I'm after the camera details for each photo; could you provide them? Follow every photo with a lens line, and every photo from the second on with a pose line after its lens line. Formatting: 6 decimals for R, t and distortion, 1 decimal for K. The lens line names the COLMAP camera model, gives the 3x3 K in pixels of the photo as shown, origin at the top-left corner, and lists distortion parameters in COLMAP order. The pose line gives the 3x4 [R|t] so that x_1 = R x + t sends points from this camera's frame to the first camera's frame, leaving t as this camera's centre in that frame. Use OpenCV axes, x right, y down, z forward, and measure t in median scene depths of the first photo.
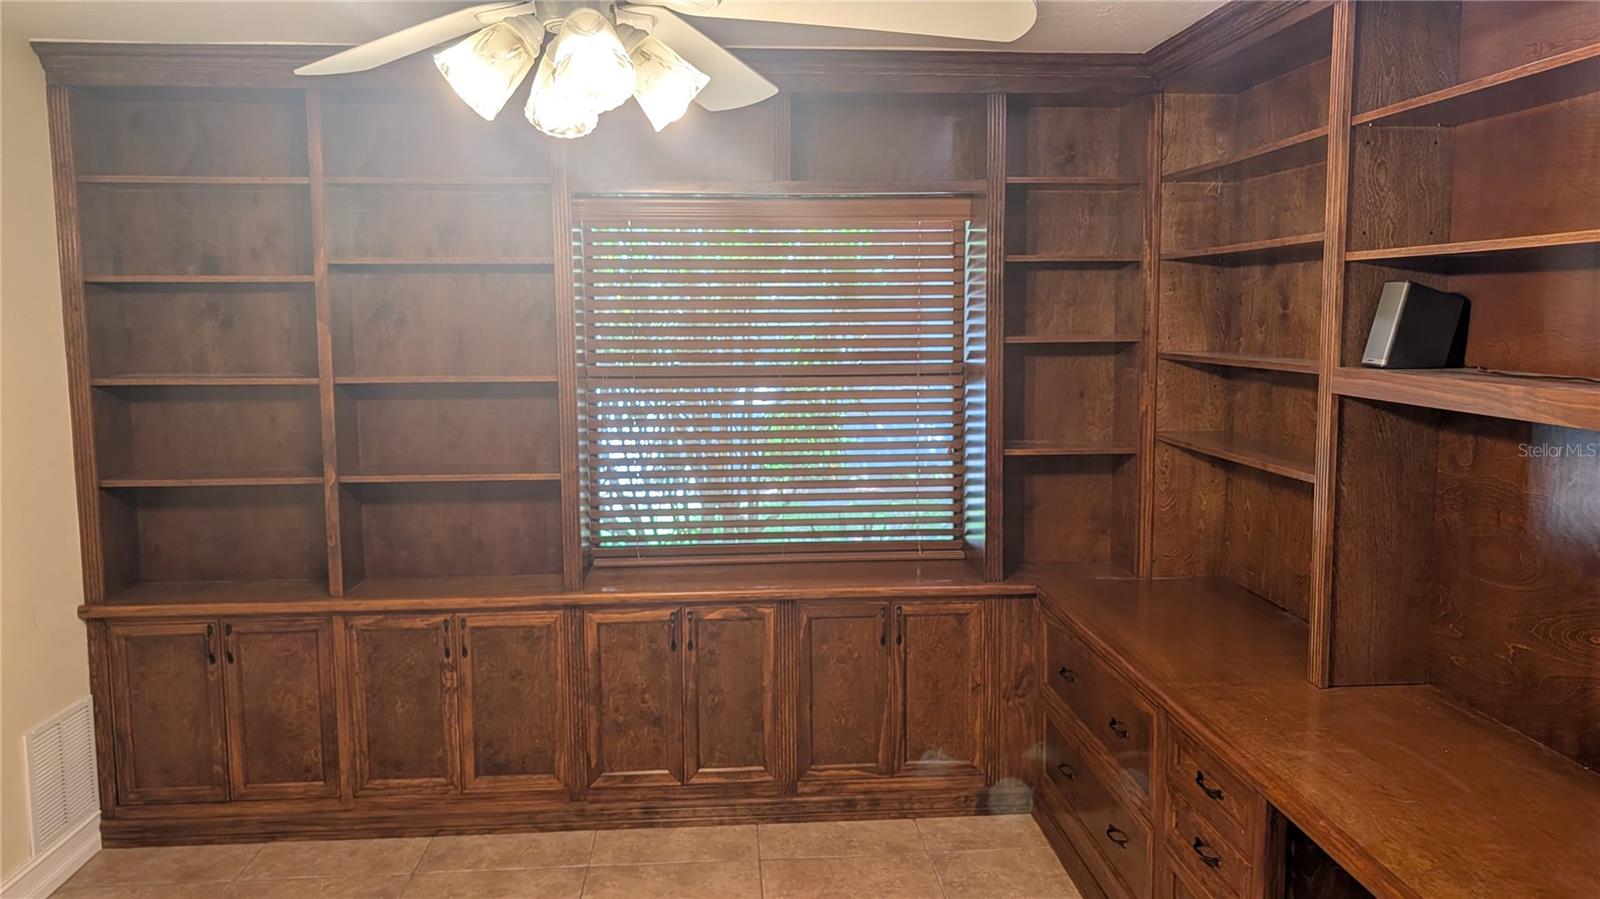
lens RADIAL K [[1157.0, 0, 799.2], [0, 1157.0, 426.8], [0, 0, 1]] dist [0.001168, -0.001563]
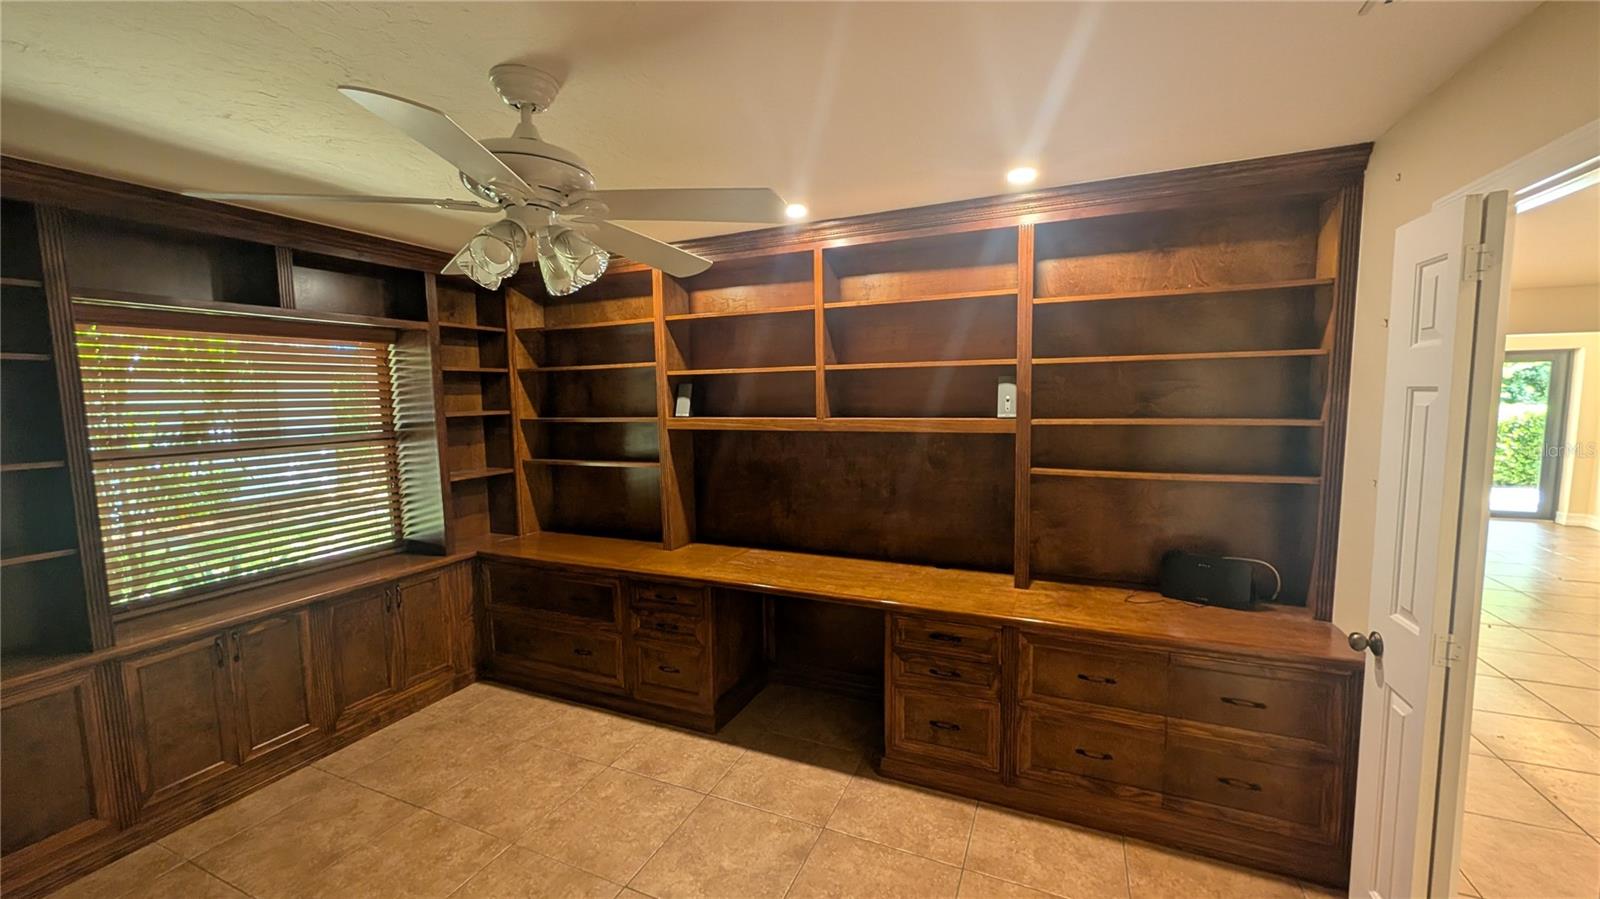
lens RADIAL K [[613.8, 0, 797.8], [0, 613.8, 449.1], [0, 0, 1]] dist [0.000407, -0.000011]
pose [[0.480915, -0.088776, 0.872261, -0.373587], [0.102289, 0.993748, 0.044744, -0.012393], [-0.870780, 0.067705, 0.486990, 0.090790]]
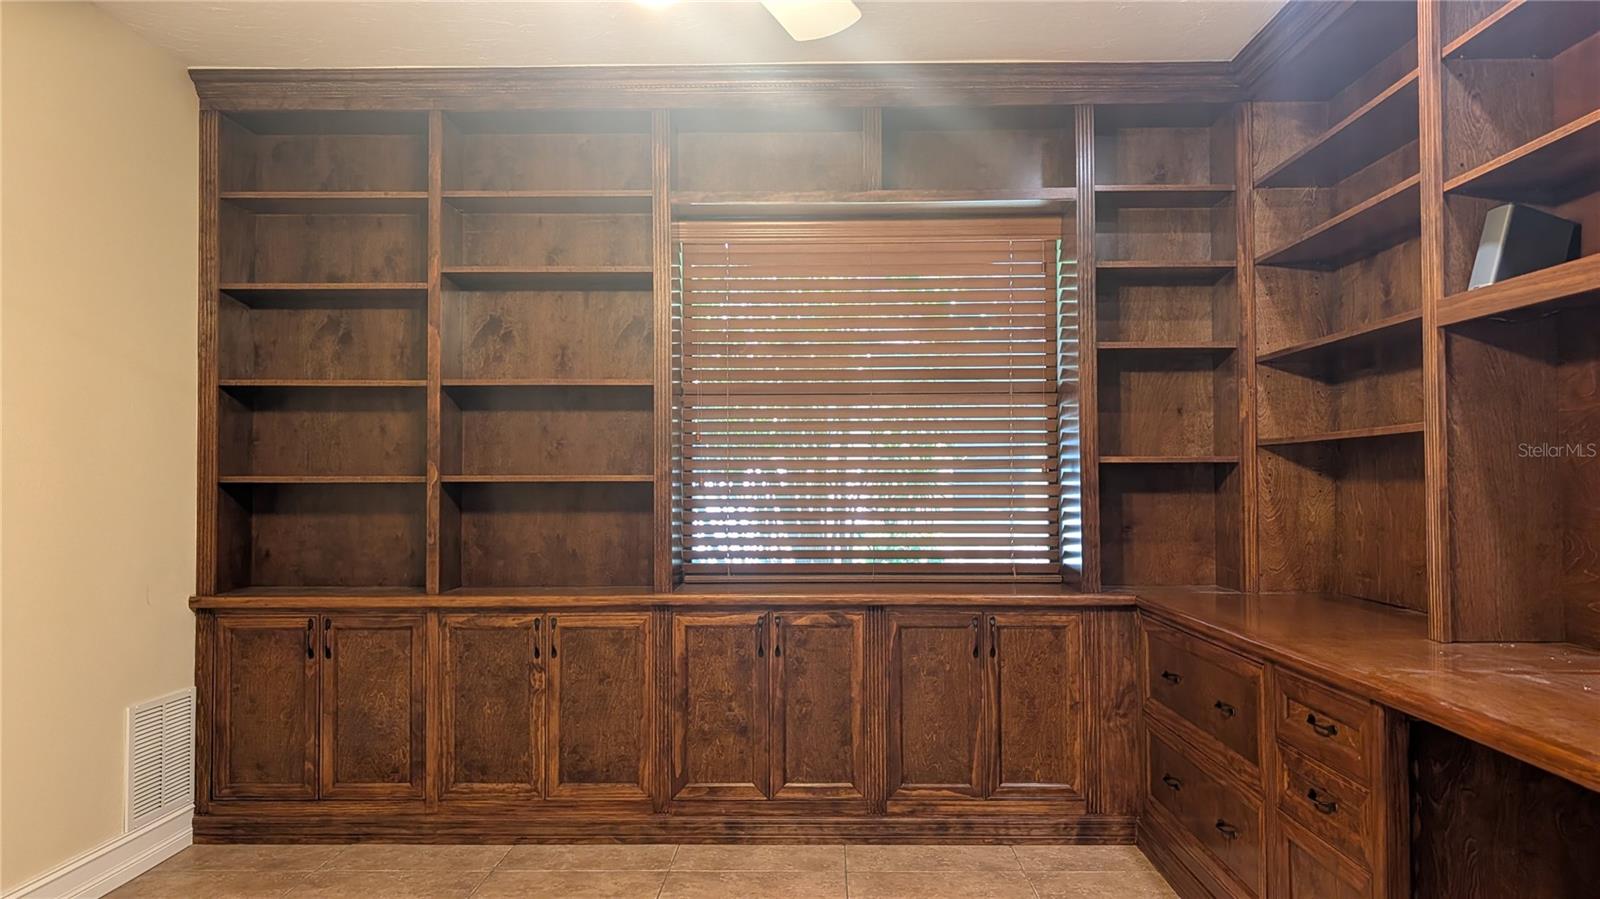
lens RADIAL K [[1148.1, 0, 804.9], [0, 1148.1, 443.9], [0, 0, 1]] dist [0.002604, 0.002992]
pose [[0.996190, 0.001322, -0.087205, 0.013464], [-0.012484, 0.991750, -0.127575, 0.137618], [0.086317, 0.128177, 0.987988, 0.014376]]
